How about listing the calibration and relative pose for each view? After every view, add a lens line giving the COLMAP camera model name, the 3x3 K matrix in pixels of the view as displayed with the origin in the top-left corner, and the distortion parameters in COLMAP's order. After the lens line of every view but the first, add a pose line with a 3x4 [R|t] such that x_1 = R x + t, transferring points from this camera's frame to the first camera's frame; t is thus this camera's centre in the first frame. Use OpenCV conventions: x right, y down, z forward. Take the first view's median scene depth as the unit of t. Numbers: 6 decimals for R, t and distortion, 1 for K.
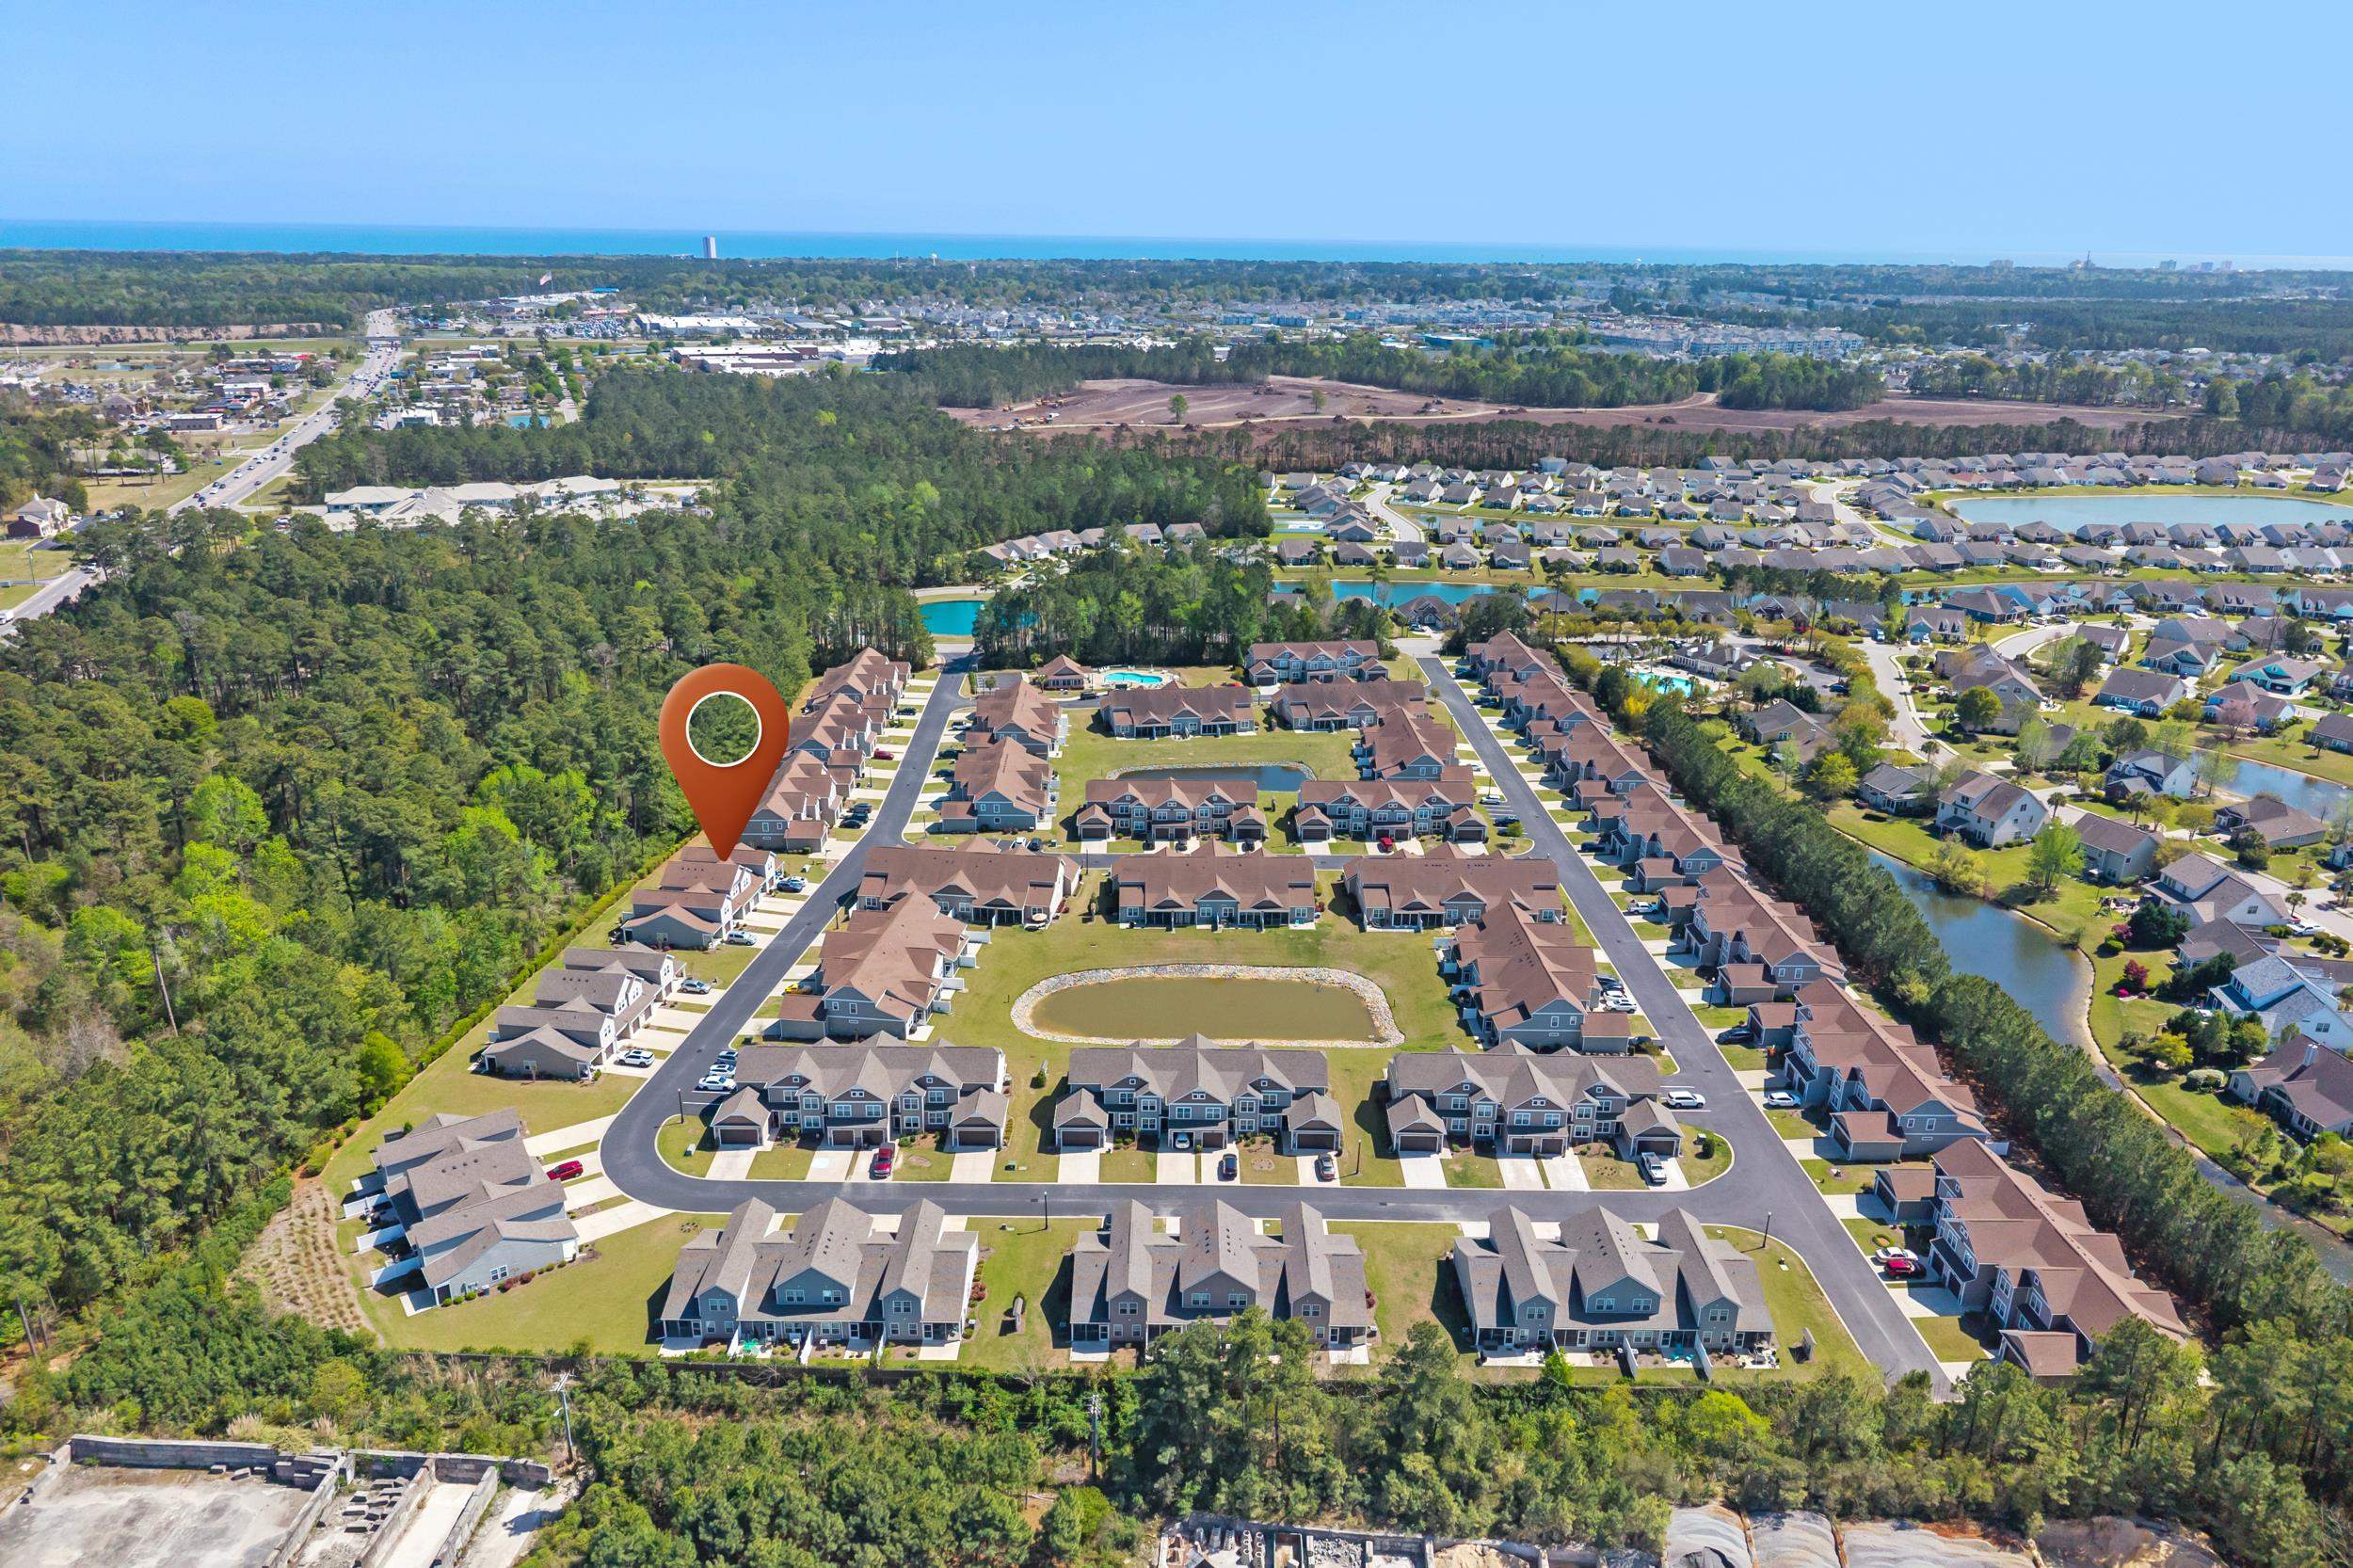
lens RADIAL K [[1549.8, 0, 1176.5], [0, 1549.8, 784.0], [0, 0, 1]] dist [0.059145, -0.077754]
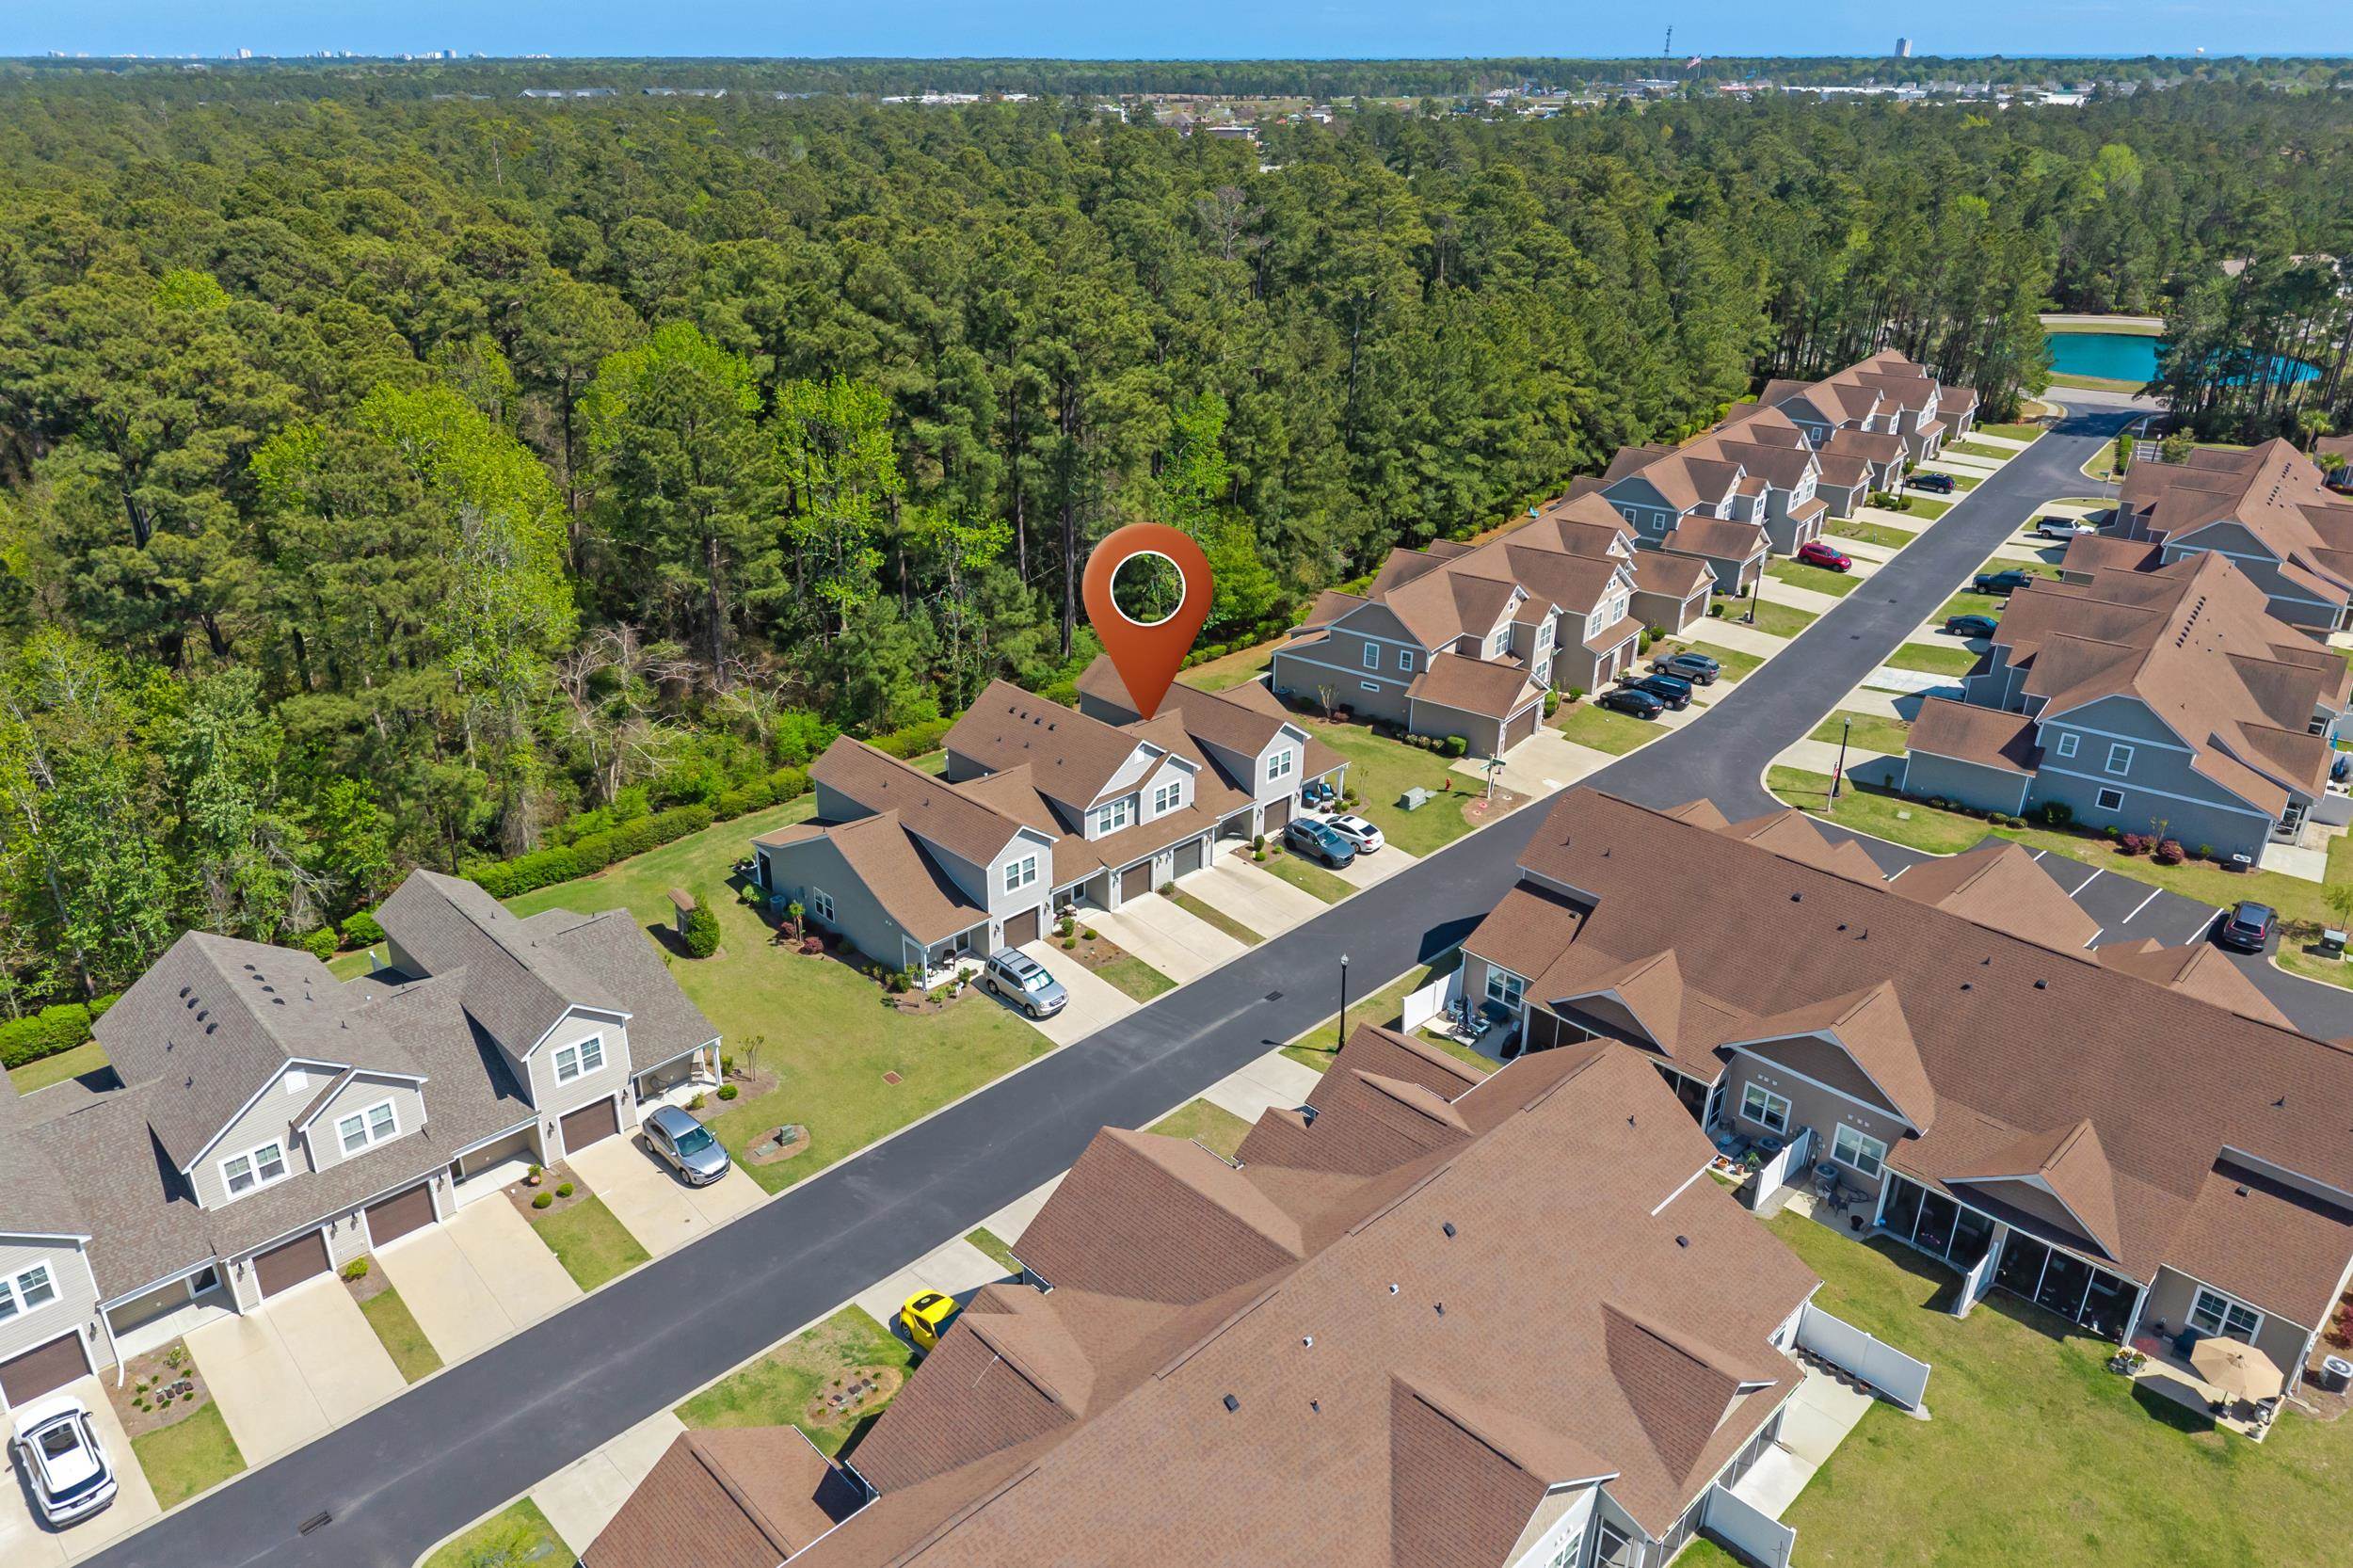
lens RADIAL K [[1584.7, 0, 1176.5], [0, 1584.7, 784.0], [0, 0, 1]] dist [-0.002764, -0.004237]
pose [[0.779599, 0.247146, -0.575451, -0.078034], [-0.199594, 0.968978, 0.145755, 0.011657], [0.593622, 0.001227, 0.804743, 0.625438]]
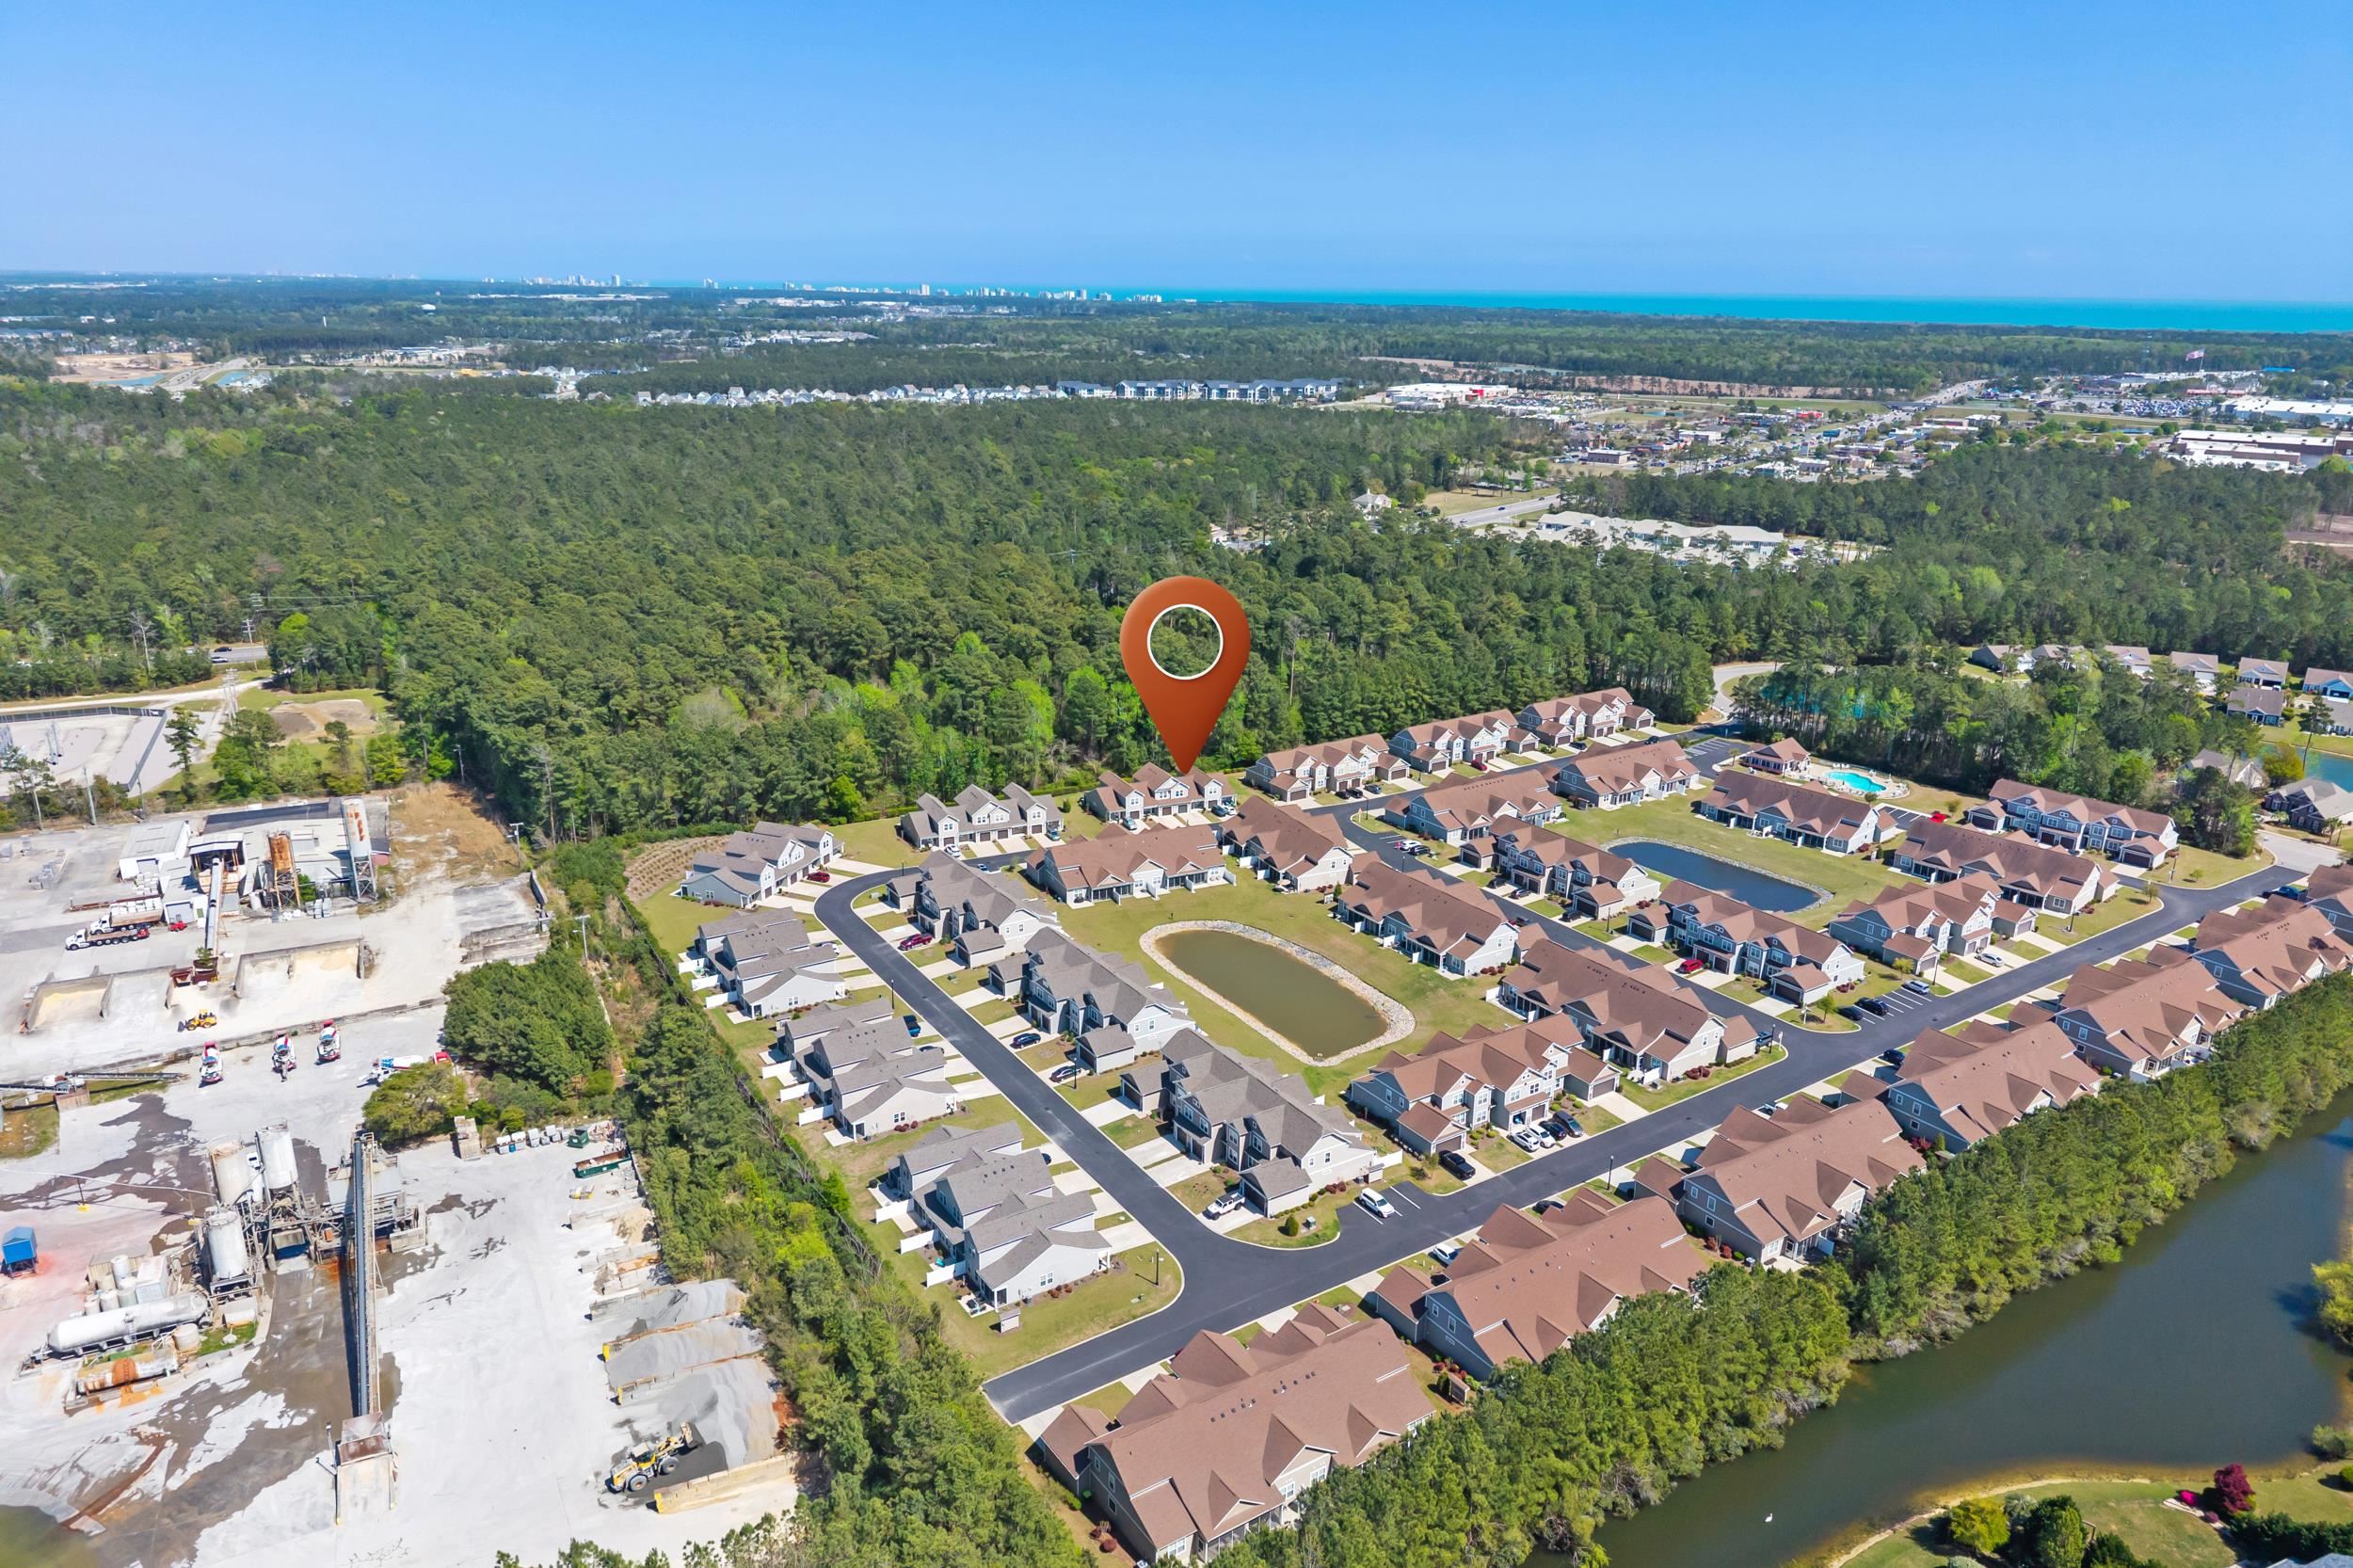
lens RADIAL K [[1584.7, 0, 1176.5], [0, 1584.7, 784.0], [0, 0, 1]] dist [-0.002764, -0.004237]
pose [[0.526566, 0.246634, -0.813573, 0.642690], [-0.284313, 0.952978, 0.104880, -0.065832], [0.801184, 0.176083, 0.571926, 0.218402]]
